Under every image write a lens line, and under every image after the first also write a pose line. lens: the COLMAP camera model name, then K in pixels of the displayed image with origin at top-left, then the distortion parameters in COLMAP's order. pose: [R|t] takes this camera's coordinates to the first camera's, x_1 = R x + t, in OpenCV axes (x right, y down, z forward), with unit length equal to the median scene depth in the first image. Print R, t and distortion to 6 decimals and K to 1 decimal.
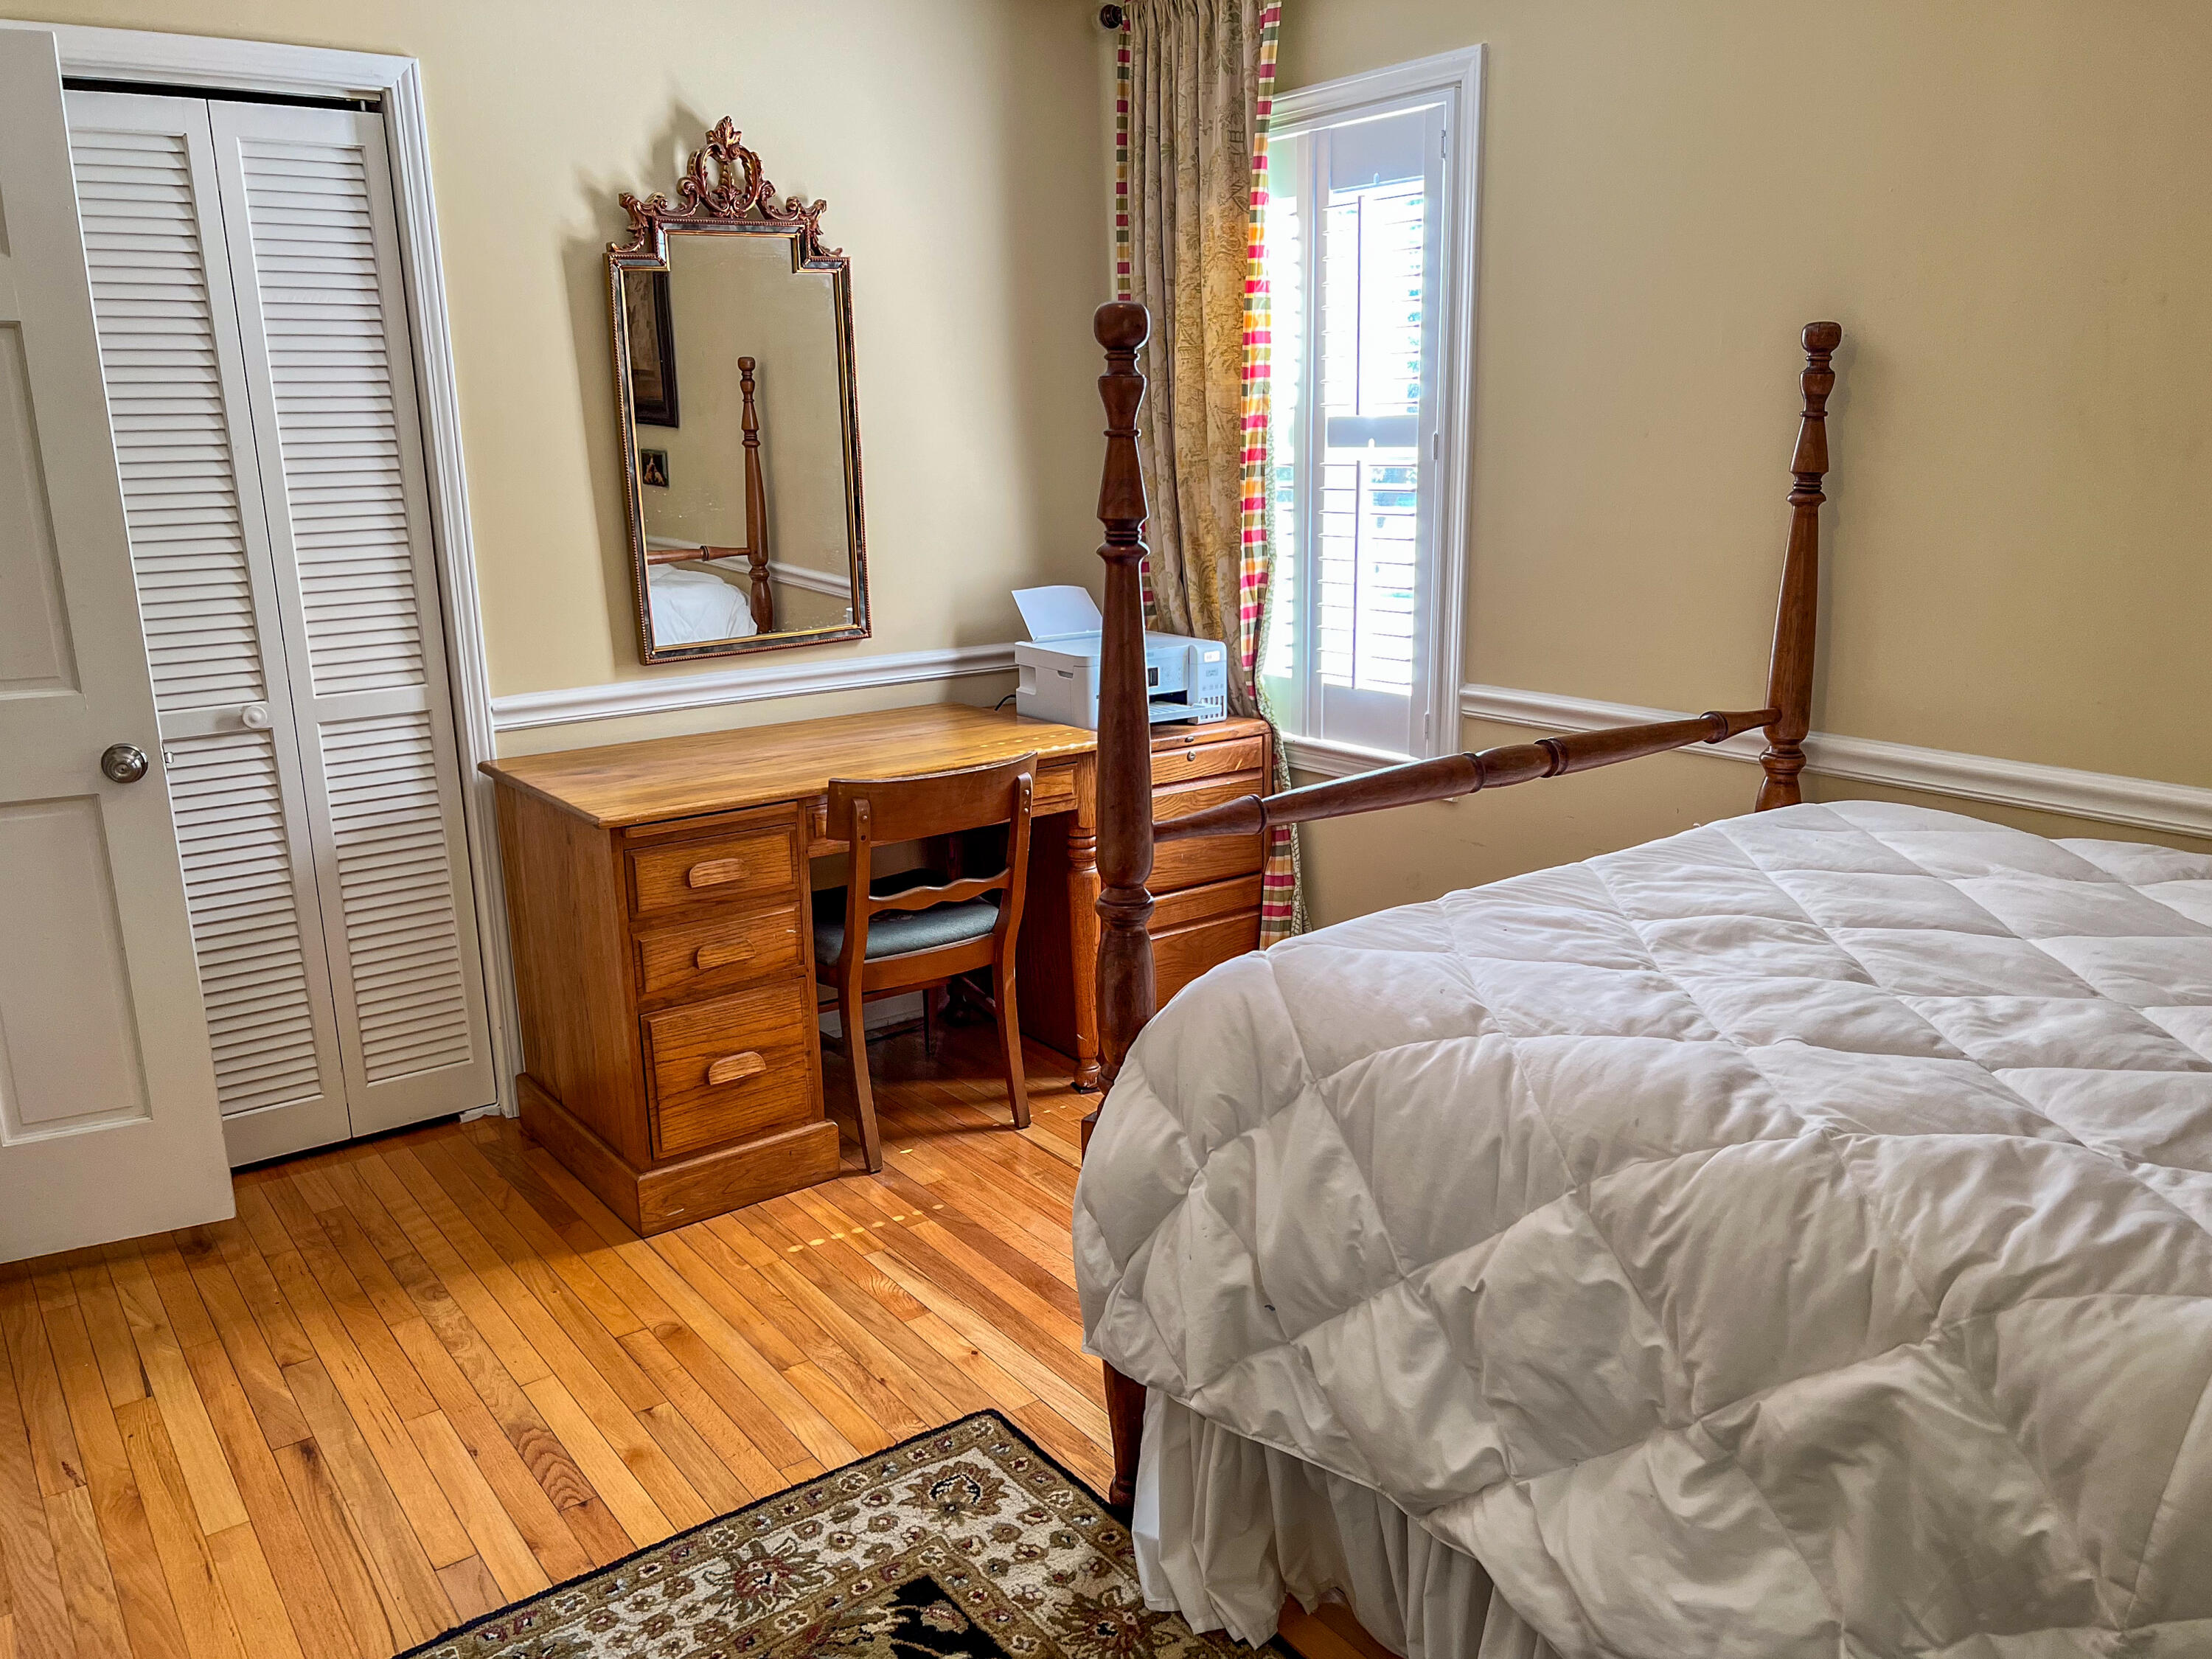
lens RADIAL K [[1681.3, 0, 1100.1], [0, 1681.3, 828.3], [0, 0, 1]] dist [0.010508, 0.008097]
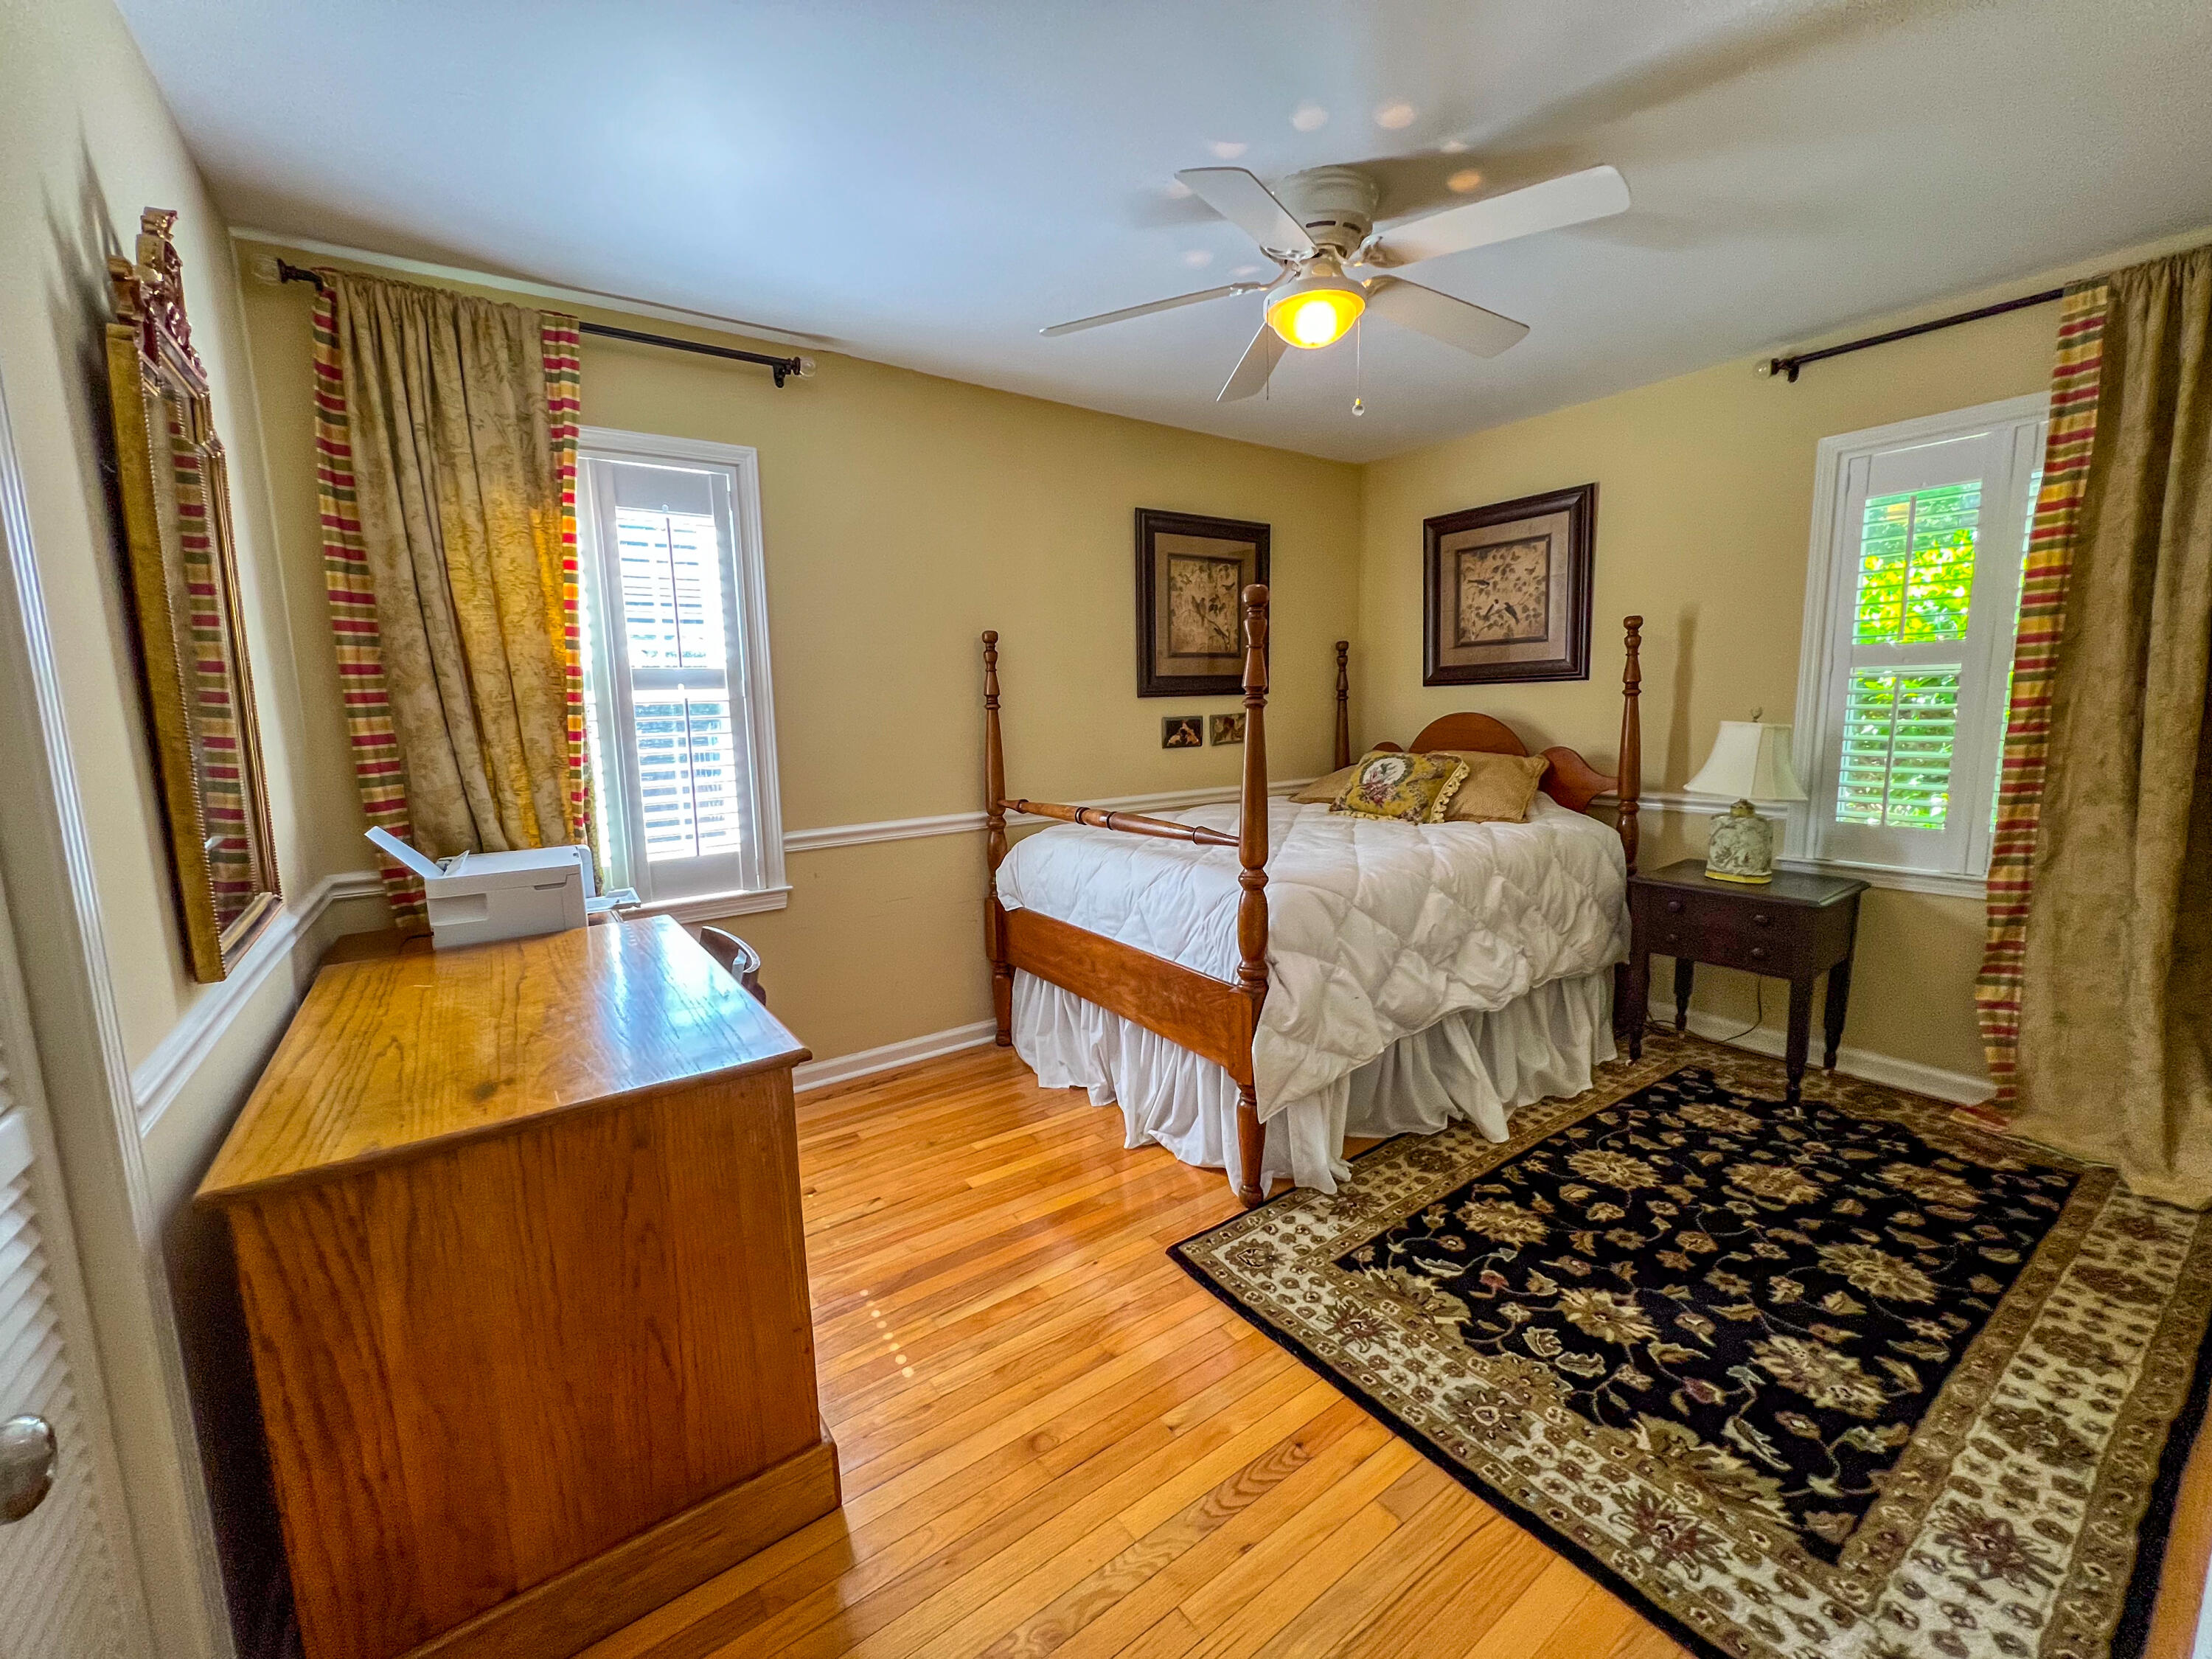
lens RADIAL K [[884.5, 0, 1091.2], [0, 884.5, 826.0], [0, 0, 1]] dist [-0.003395, 0.000666]
pose [[0.031513, -0.125130, 0.991640, -0.640939], [0.259246, 0.959202, 0.112798, -0.116574], [-0.965297, 0.253524, 0.062667, 0.691447]]
